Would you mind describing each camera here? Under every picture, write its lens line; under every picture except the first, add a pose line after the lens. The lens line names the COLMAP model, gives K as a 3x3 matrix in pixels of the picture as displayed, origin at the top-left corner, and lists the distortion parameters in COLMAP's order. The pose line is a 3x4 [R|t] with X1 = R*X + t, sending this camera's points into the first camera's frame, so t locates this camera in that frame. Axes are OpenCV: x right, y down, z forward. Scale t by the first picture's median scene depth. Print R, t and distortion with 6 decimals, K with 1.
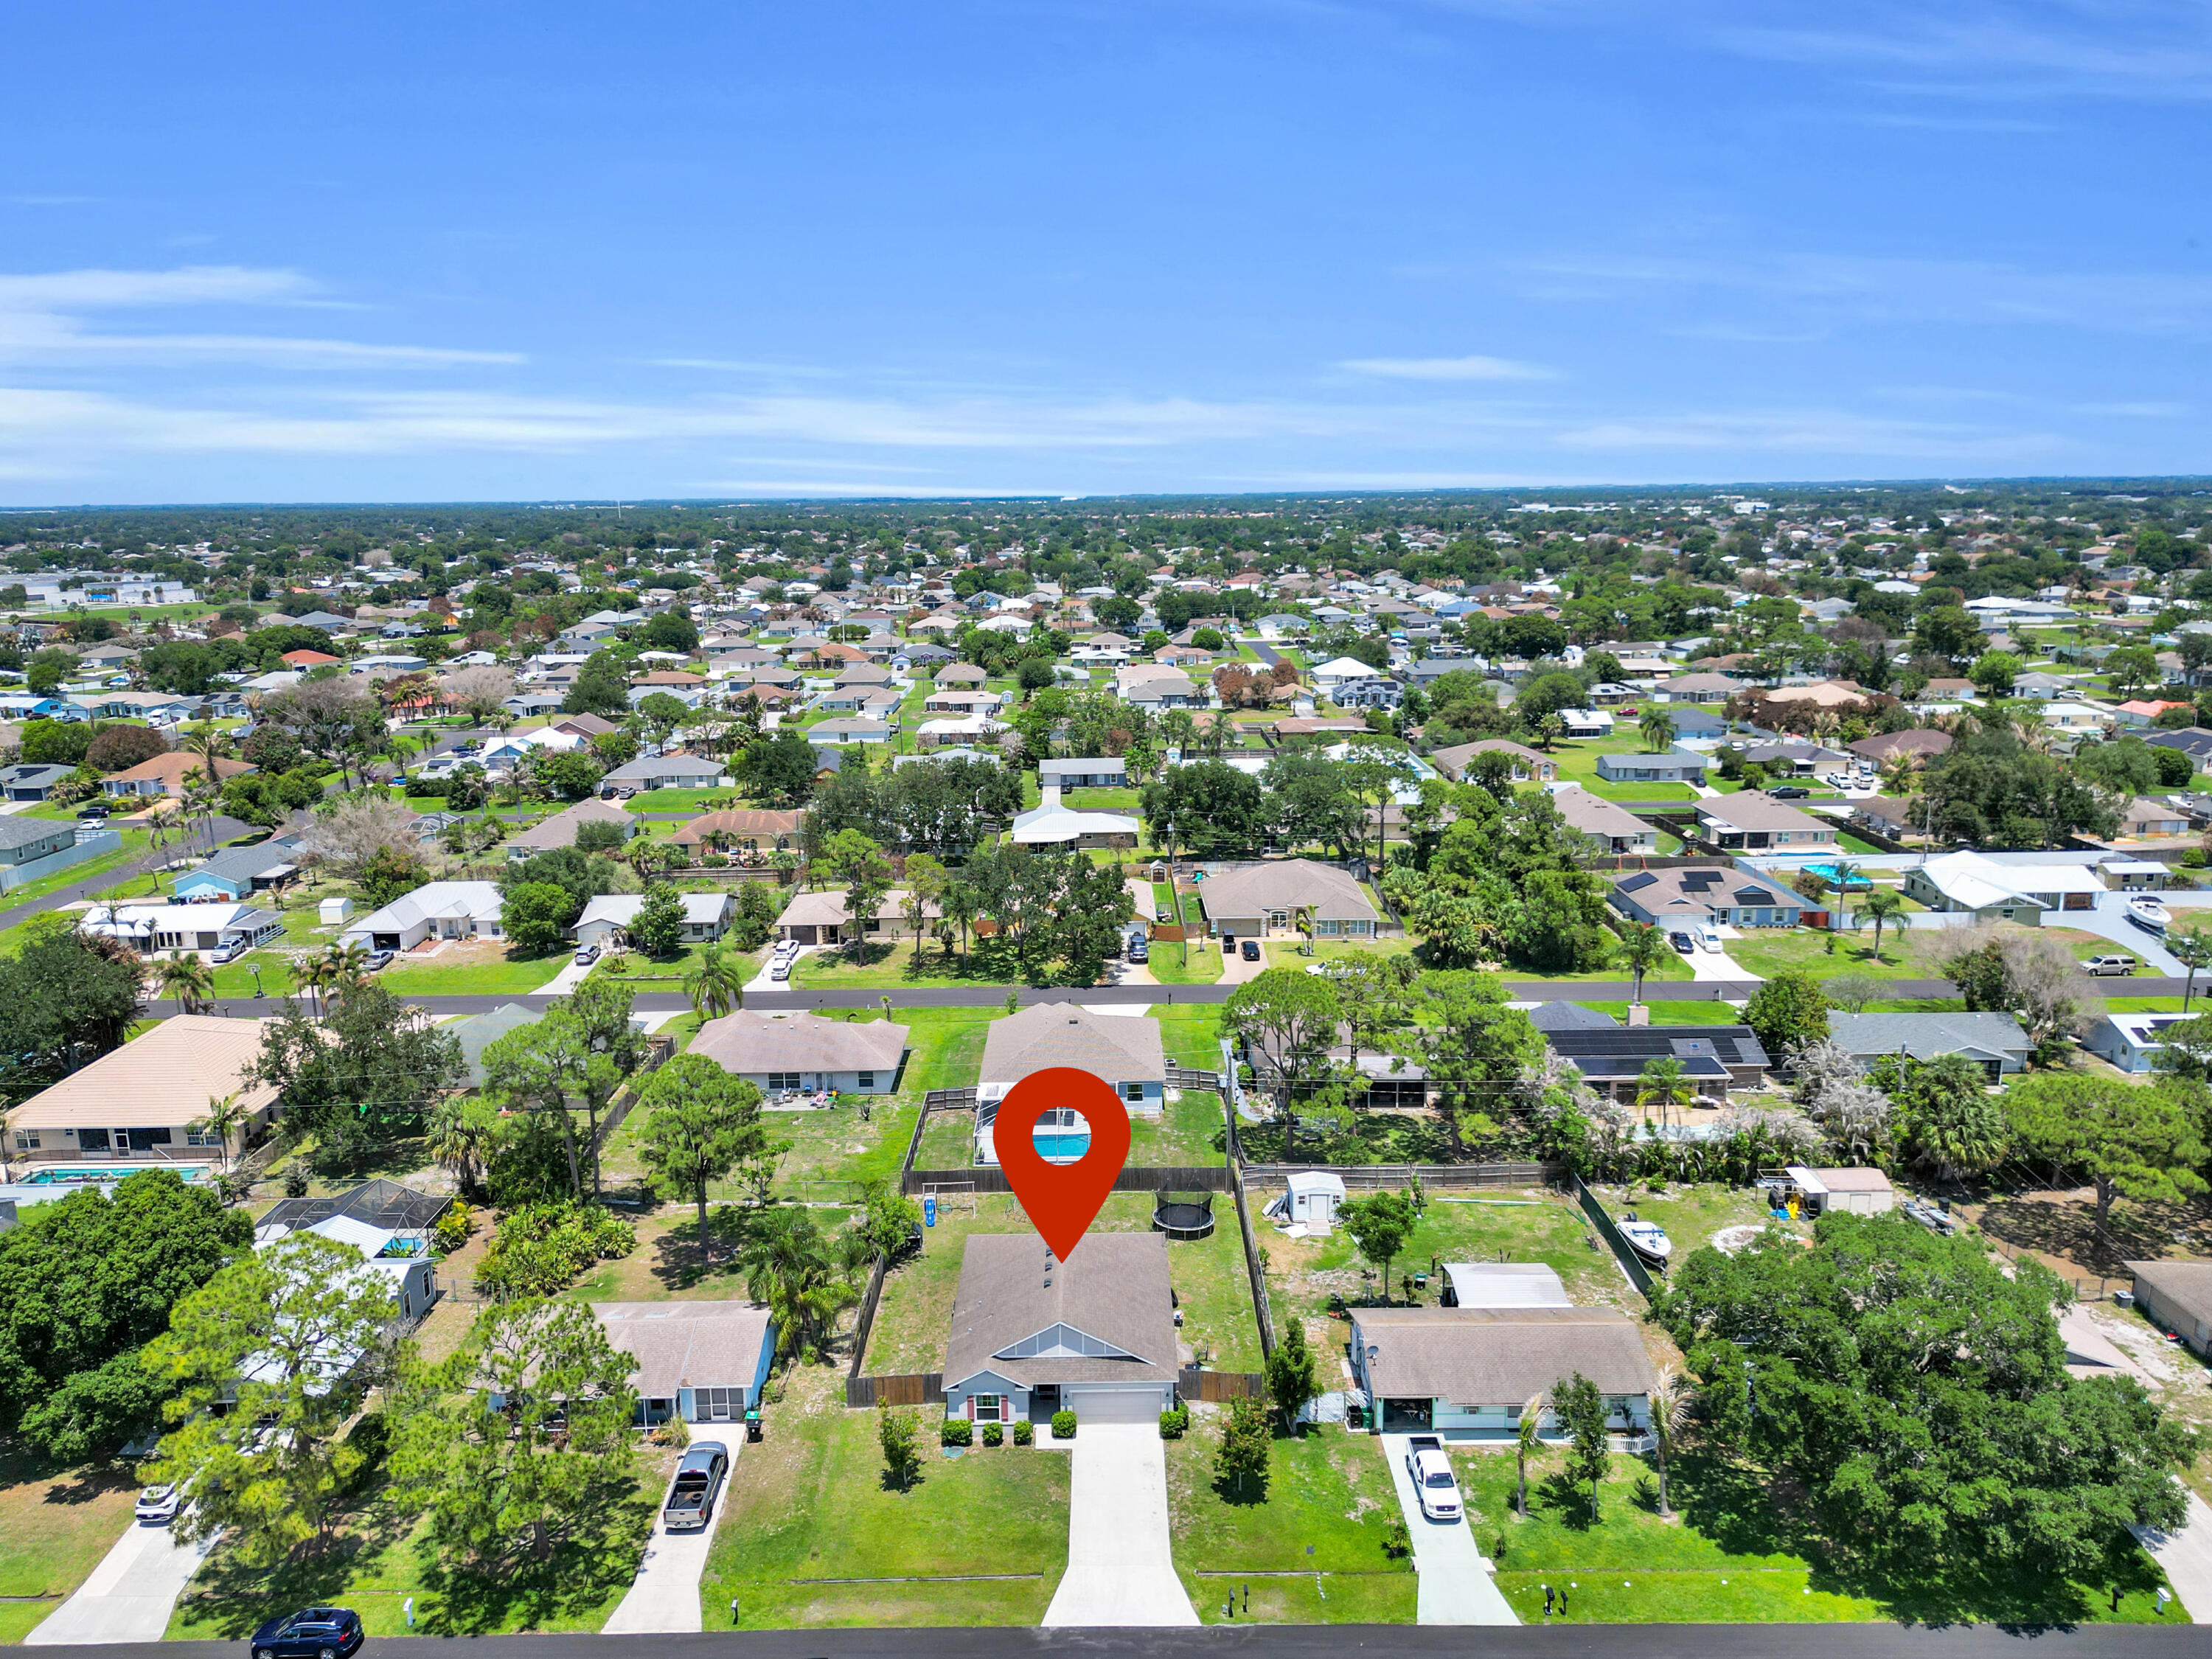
lens RADIAL K [[1572.1, 0, 1098.0], [0, 1572.1, 820.0], [0, 0, 1]] dist [0.114472, -0.158462]
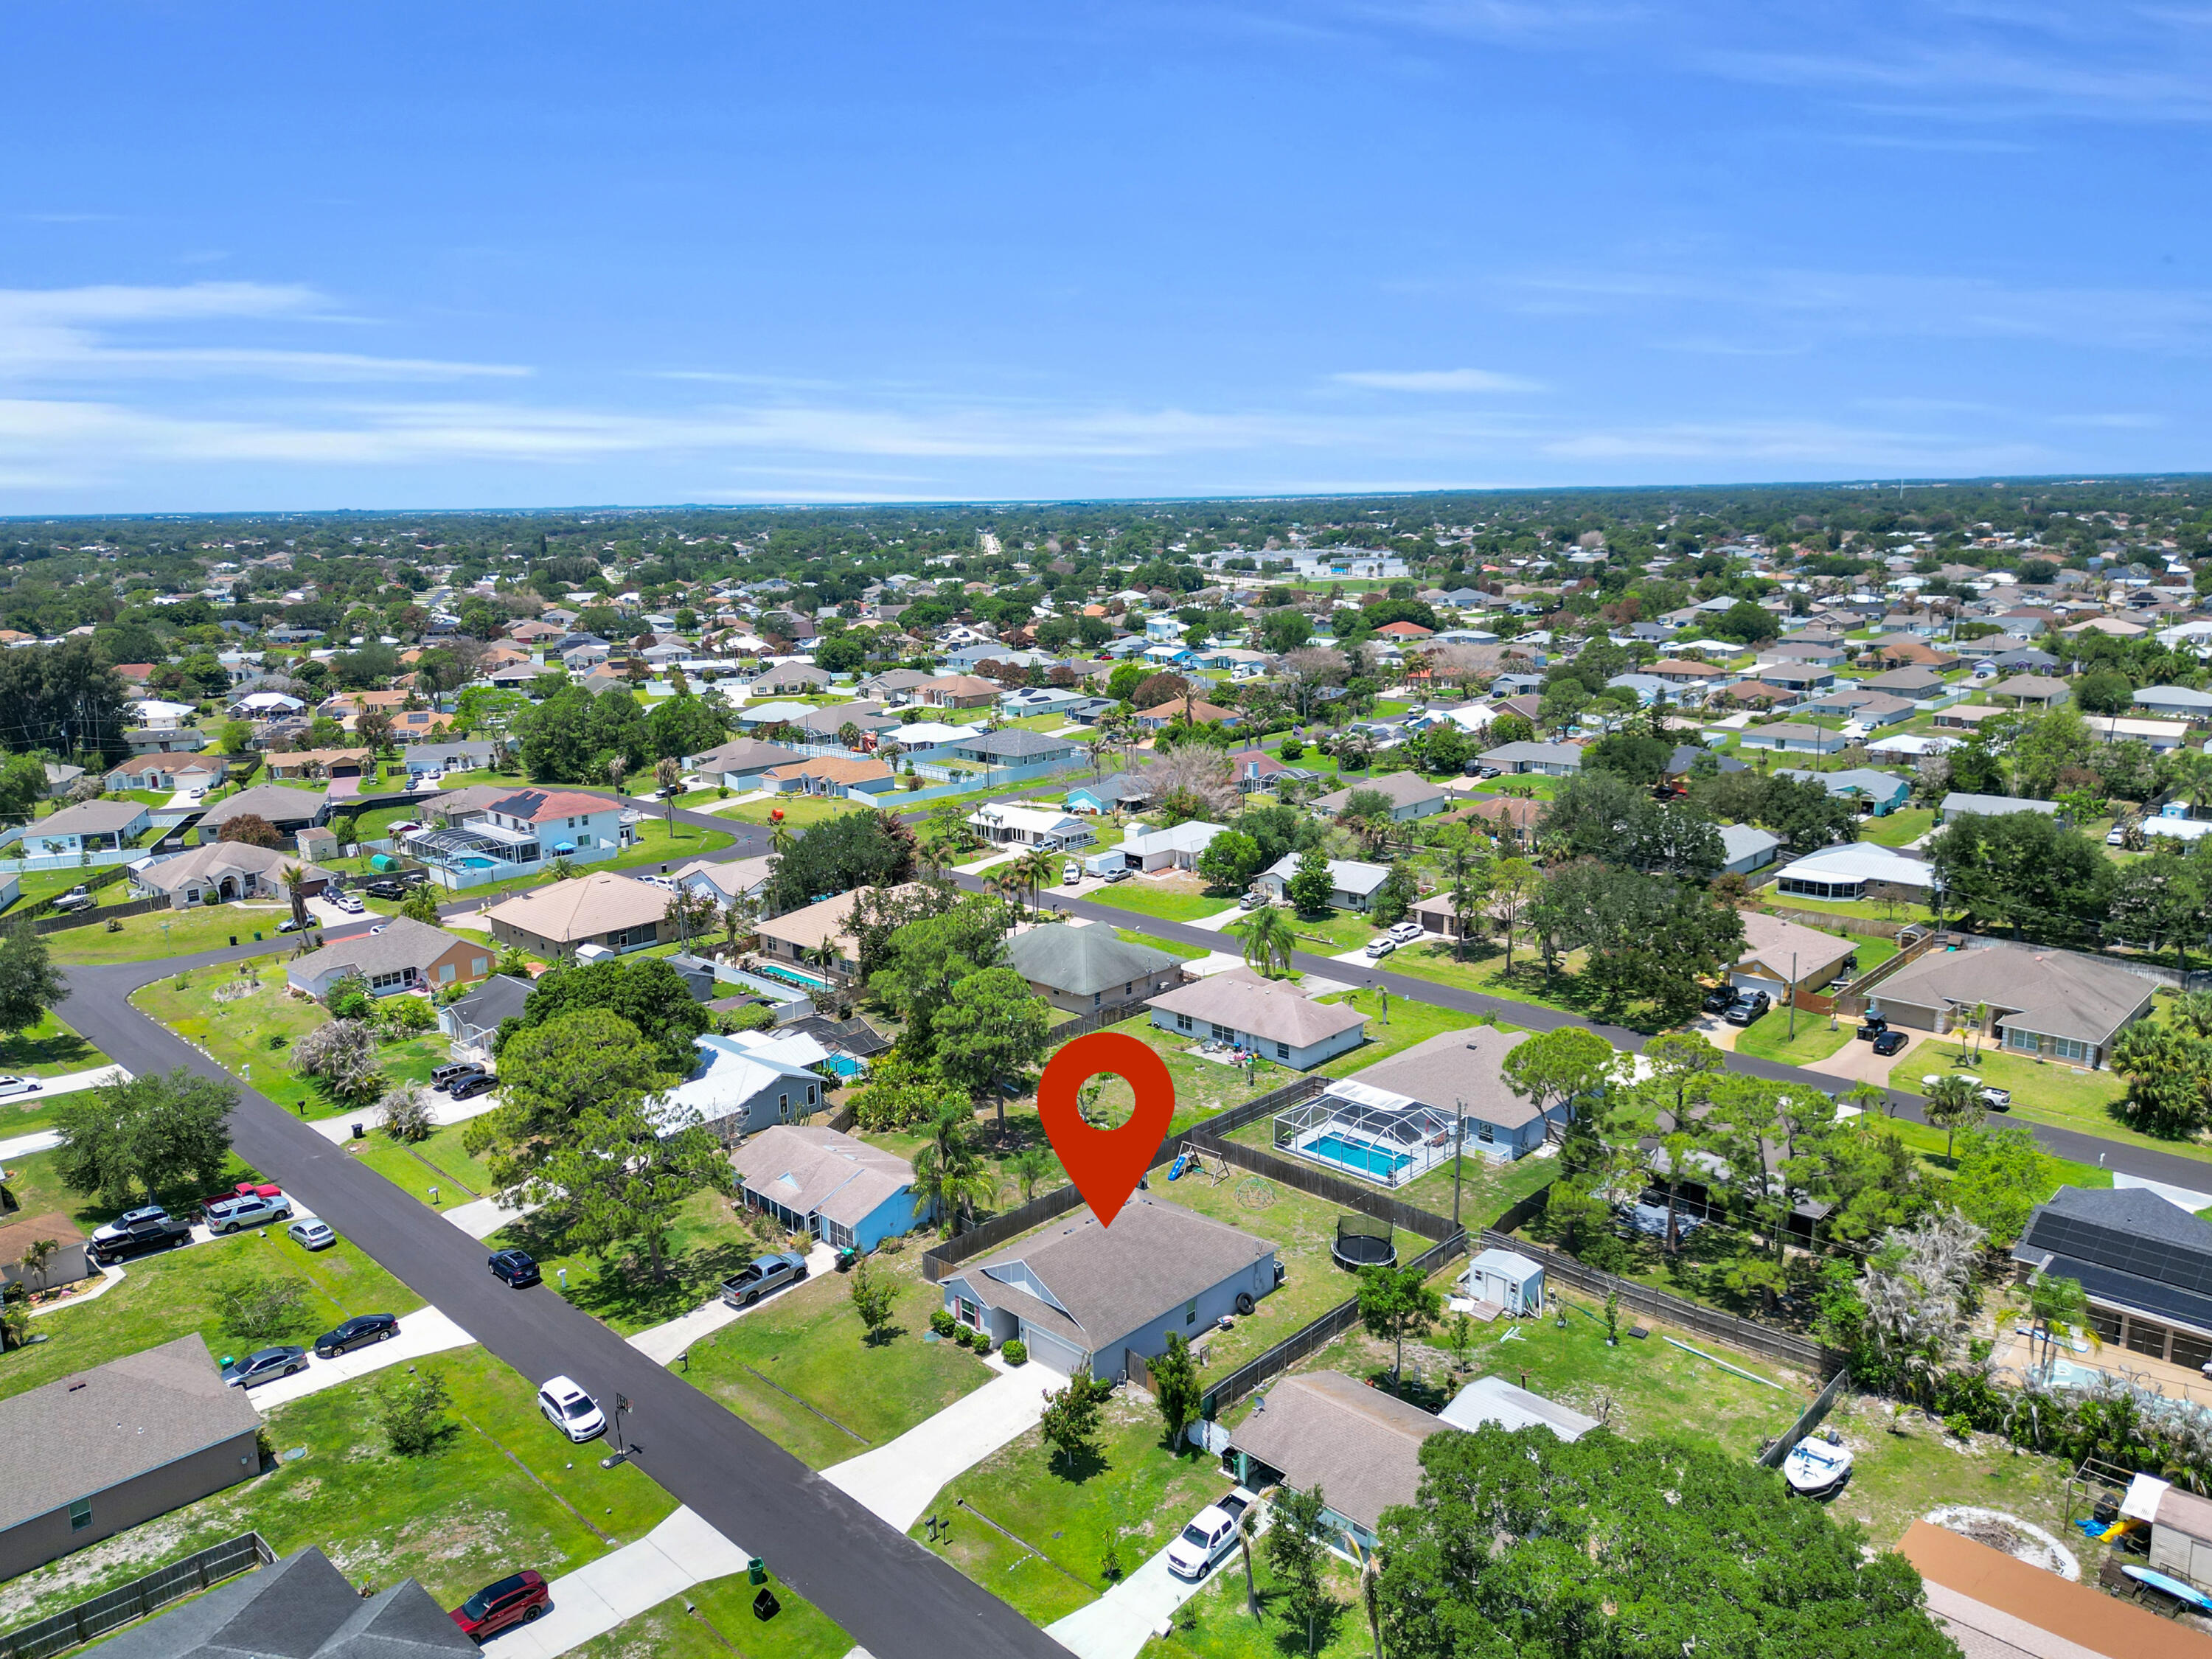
lens RADIAL K [[1572.1, 0, 1098.0], [0, 1572.1, 820.0], [0, 0, 1]] dist [0.114472, -0.158462]
pose [[0.715309, 0.141185, -0.684397, 0.708188], [-0.133030, 0.988980, 0.064980, -0.060244], [0.686029, 0.044565, 0.726208, 0.229305]]
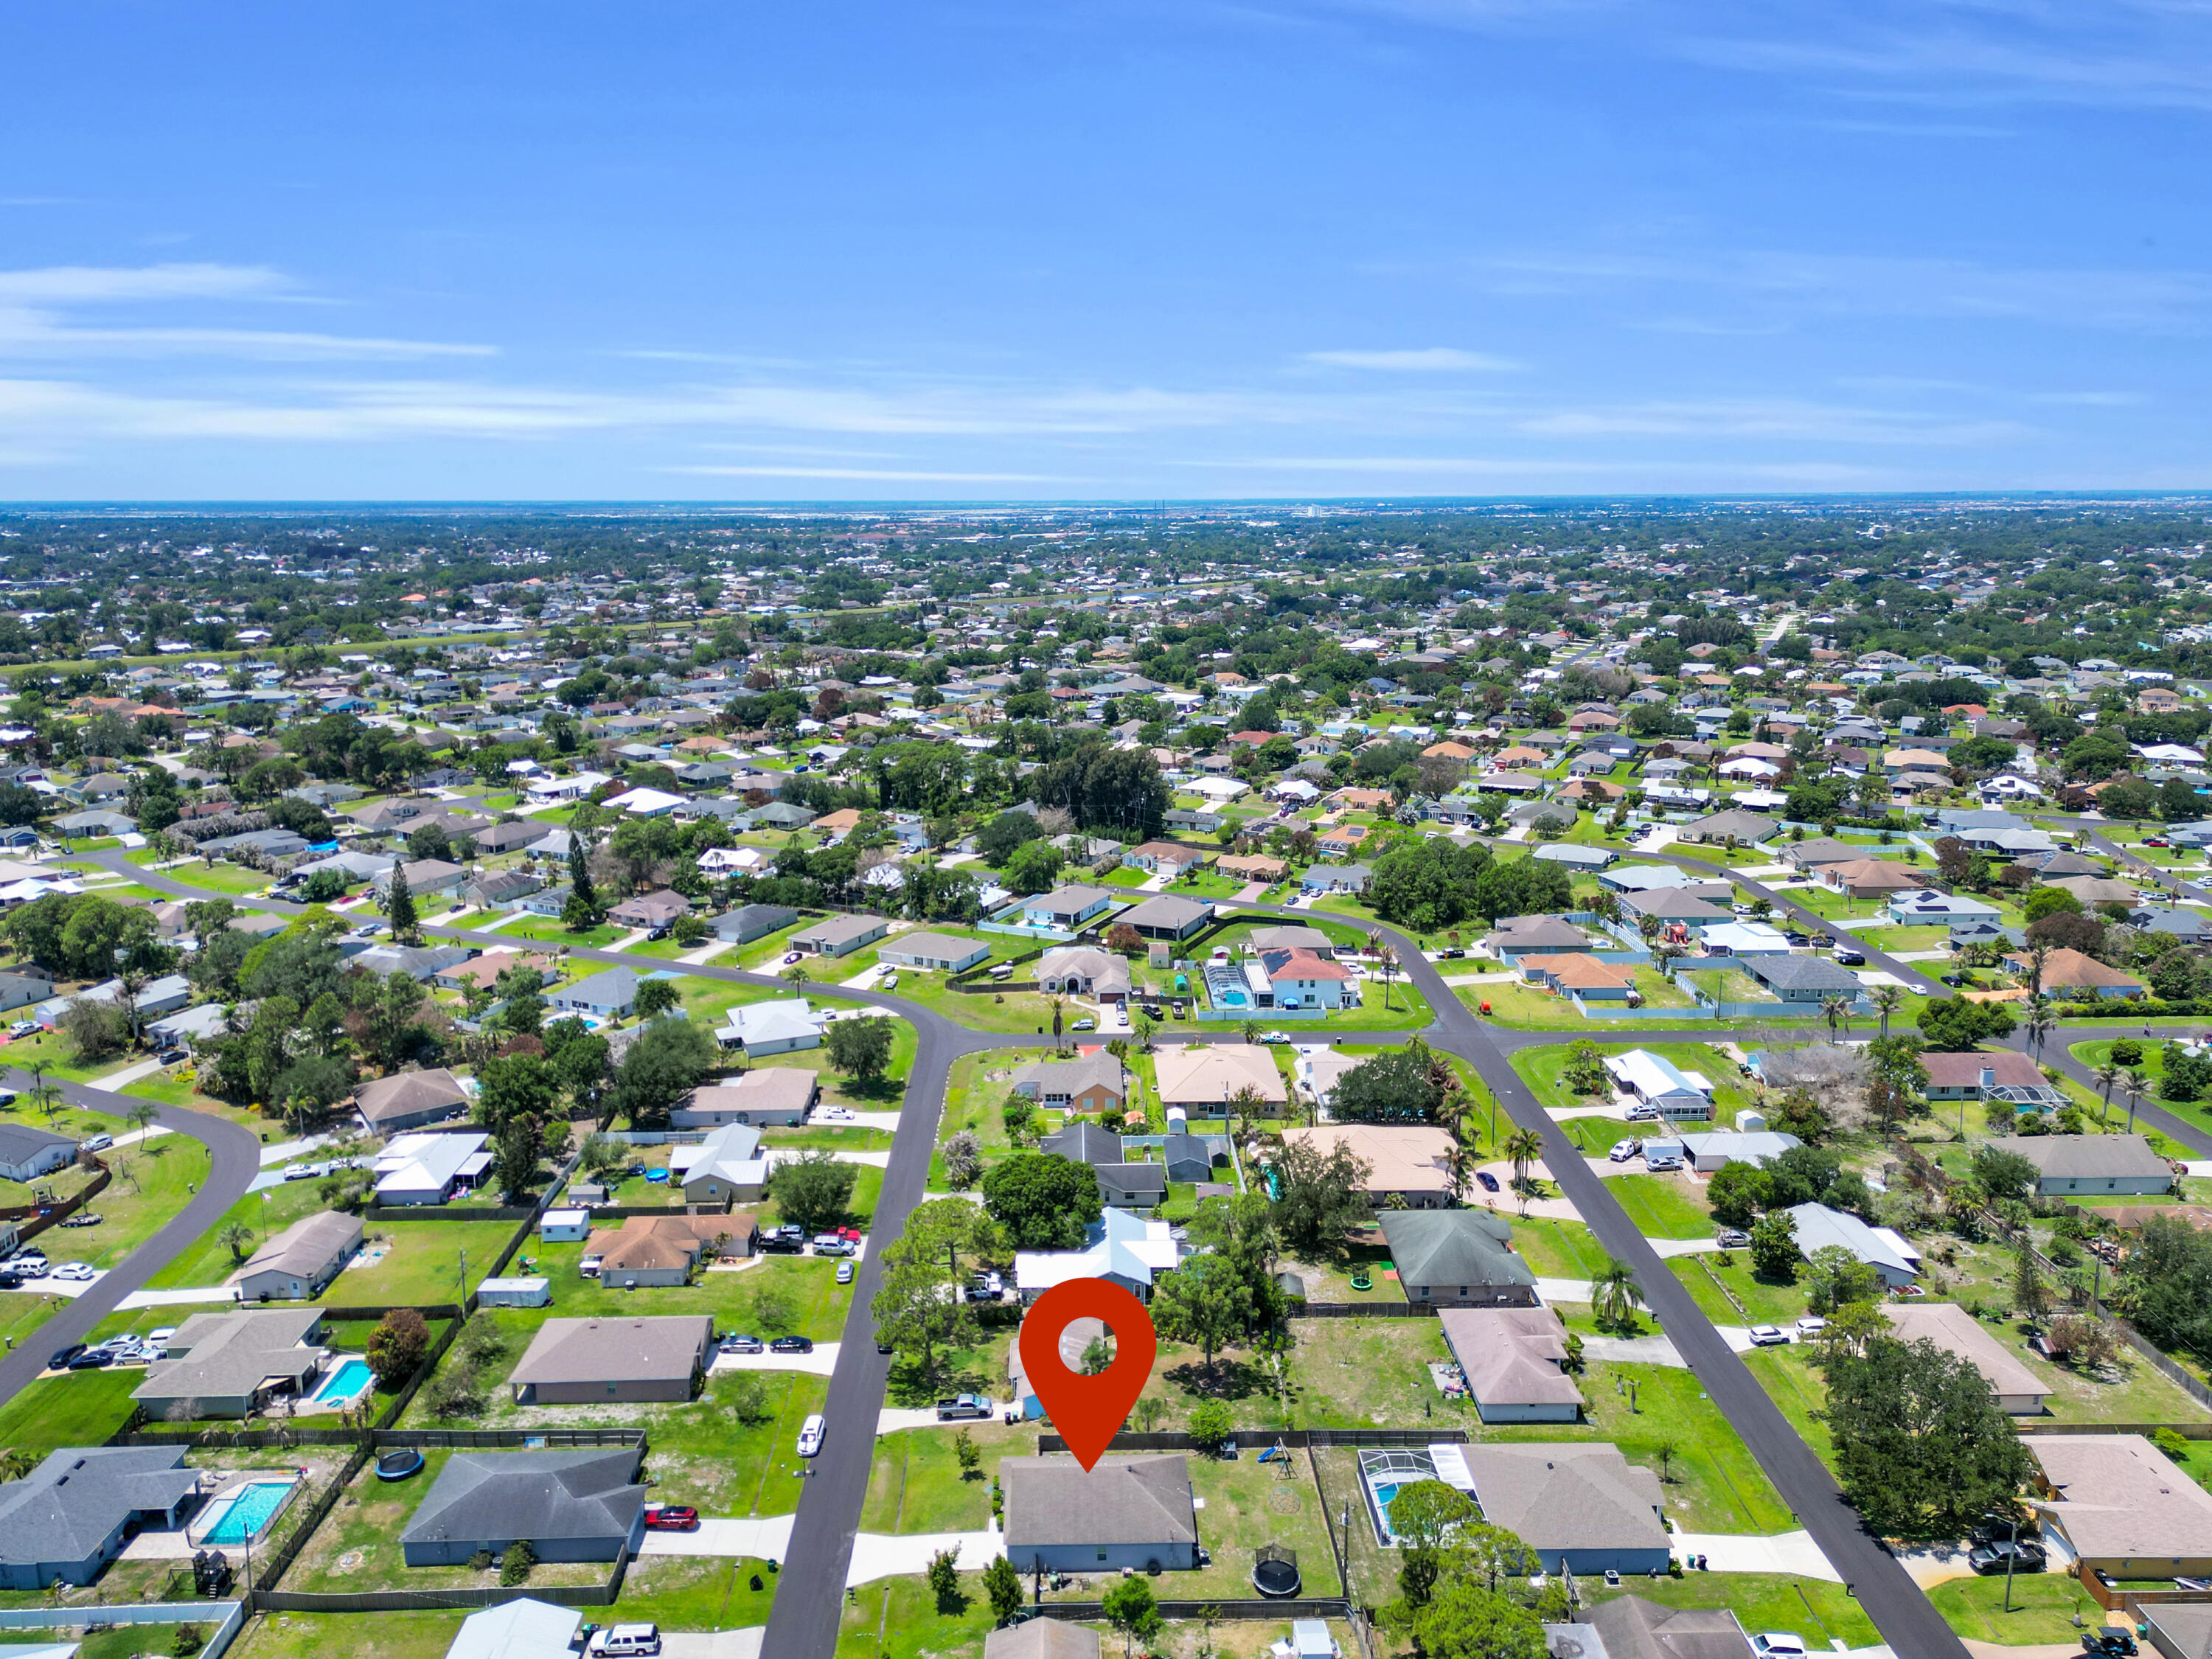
lens RADIAL K [[1572.1, 0, 1098.0], [0, 1572.1, 820.0], [0, 0, 1]] dist [0.114472, -0.158462]
pose [[0.020516, 0.219591, -0.975376, 1.476528], [-0.203351, 0.956106, 0.210975, -0.717385], [0.978891, 0.194015, 0.064269, 0.823069]]
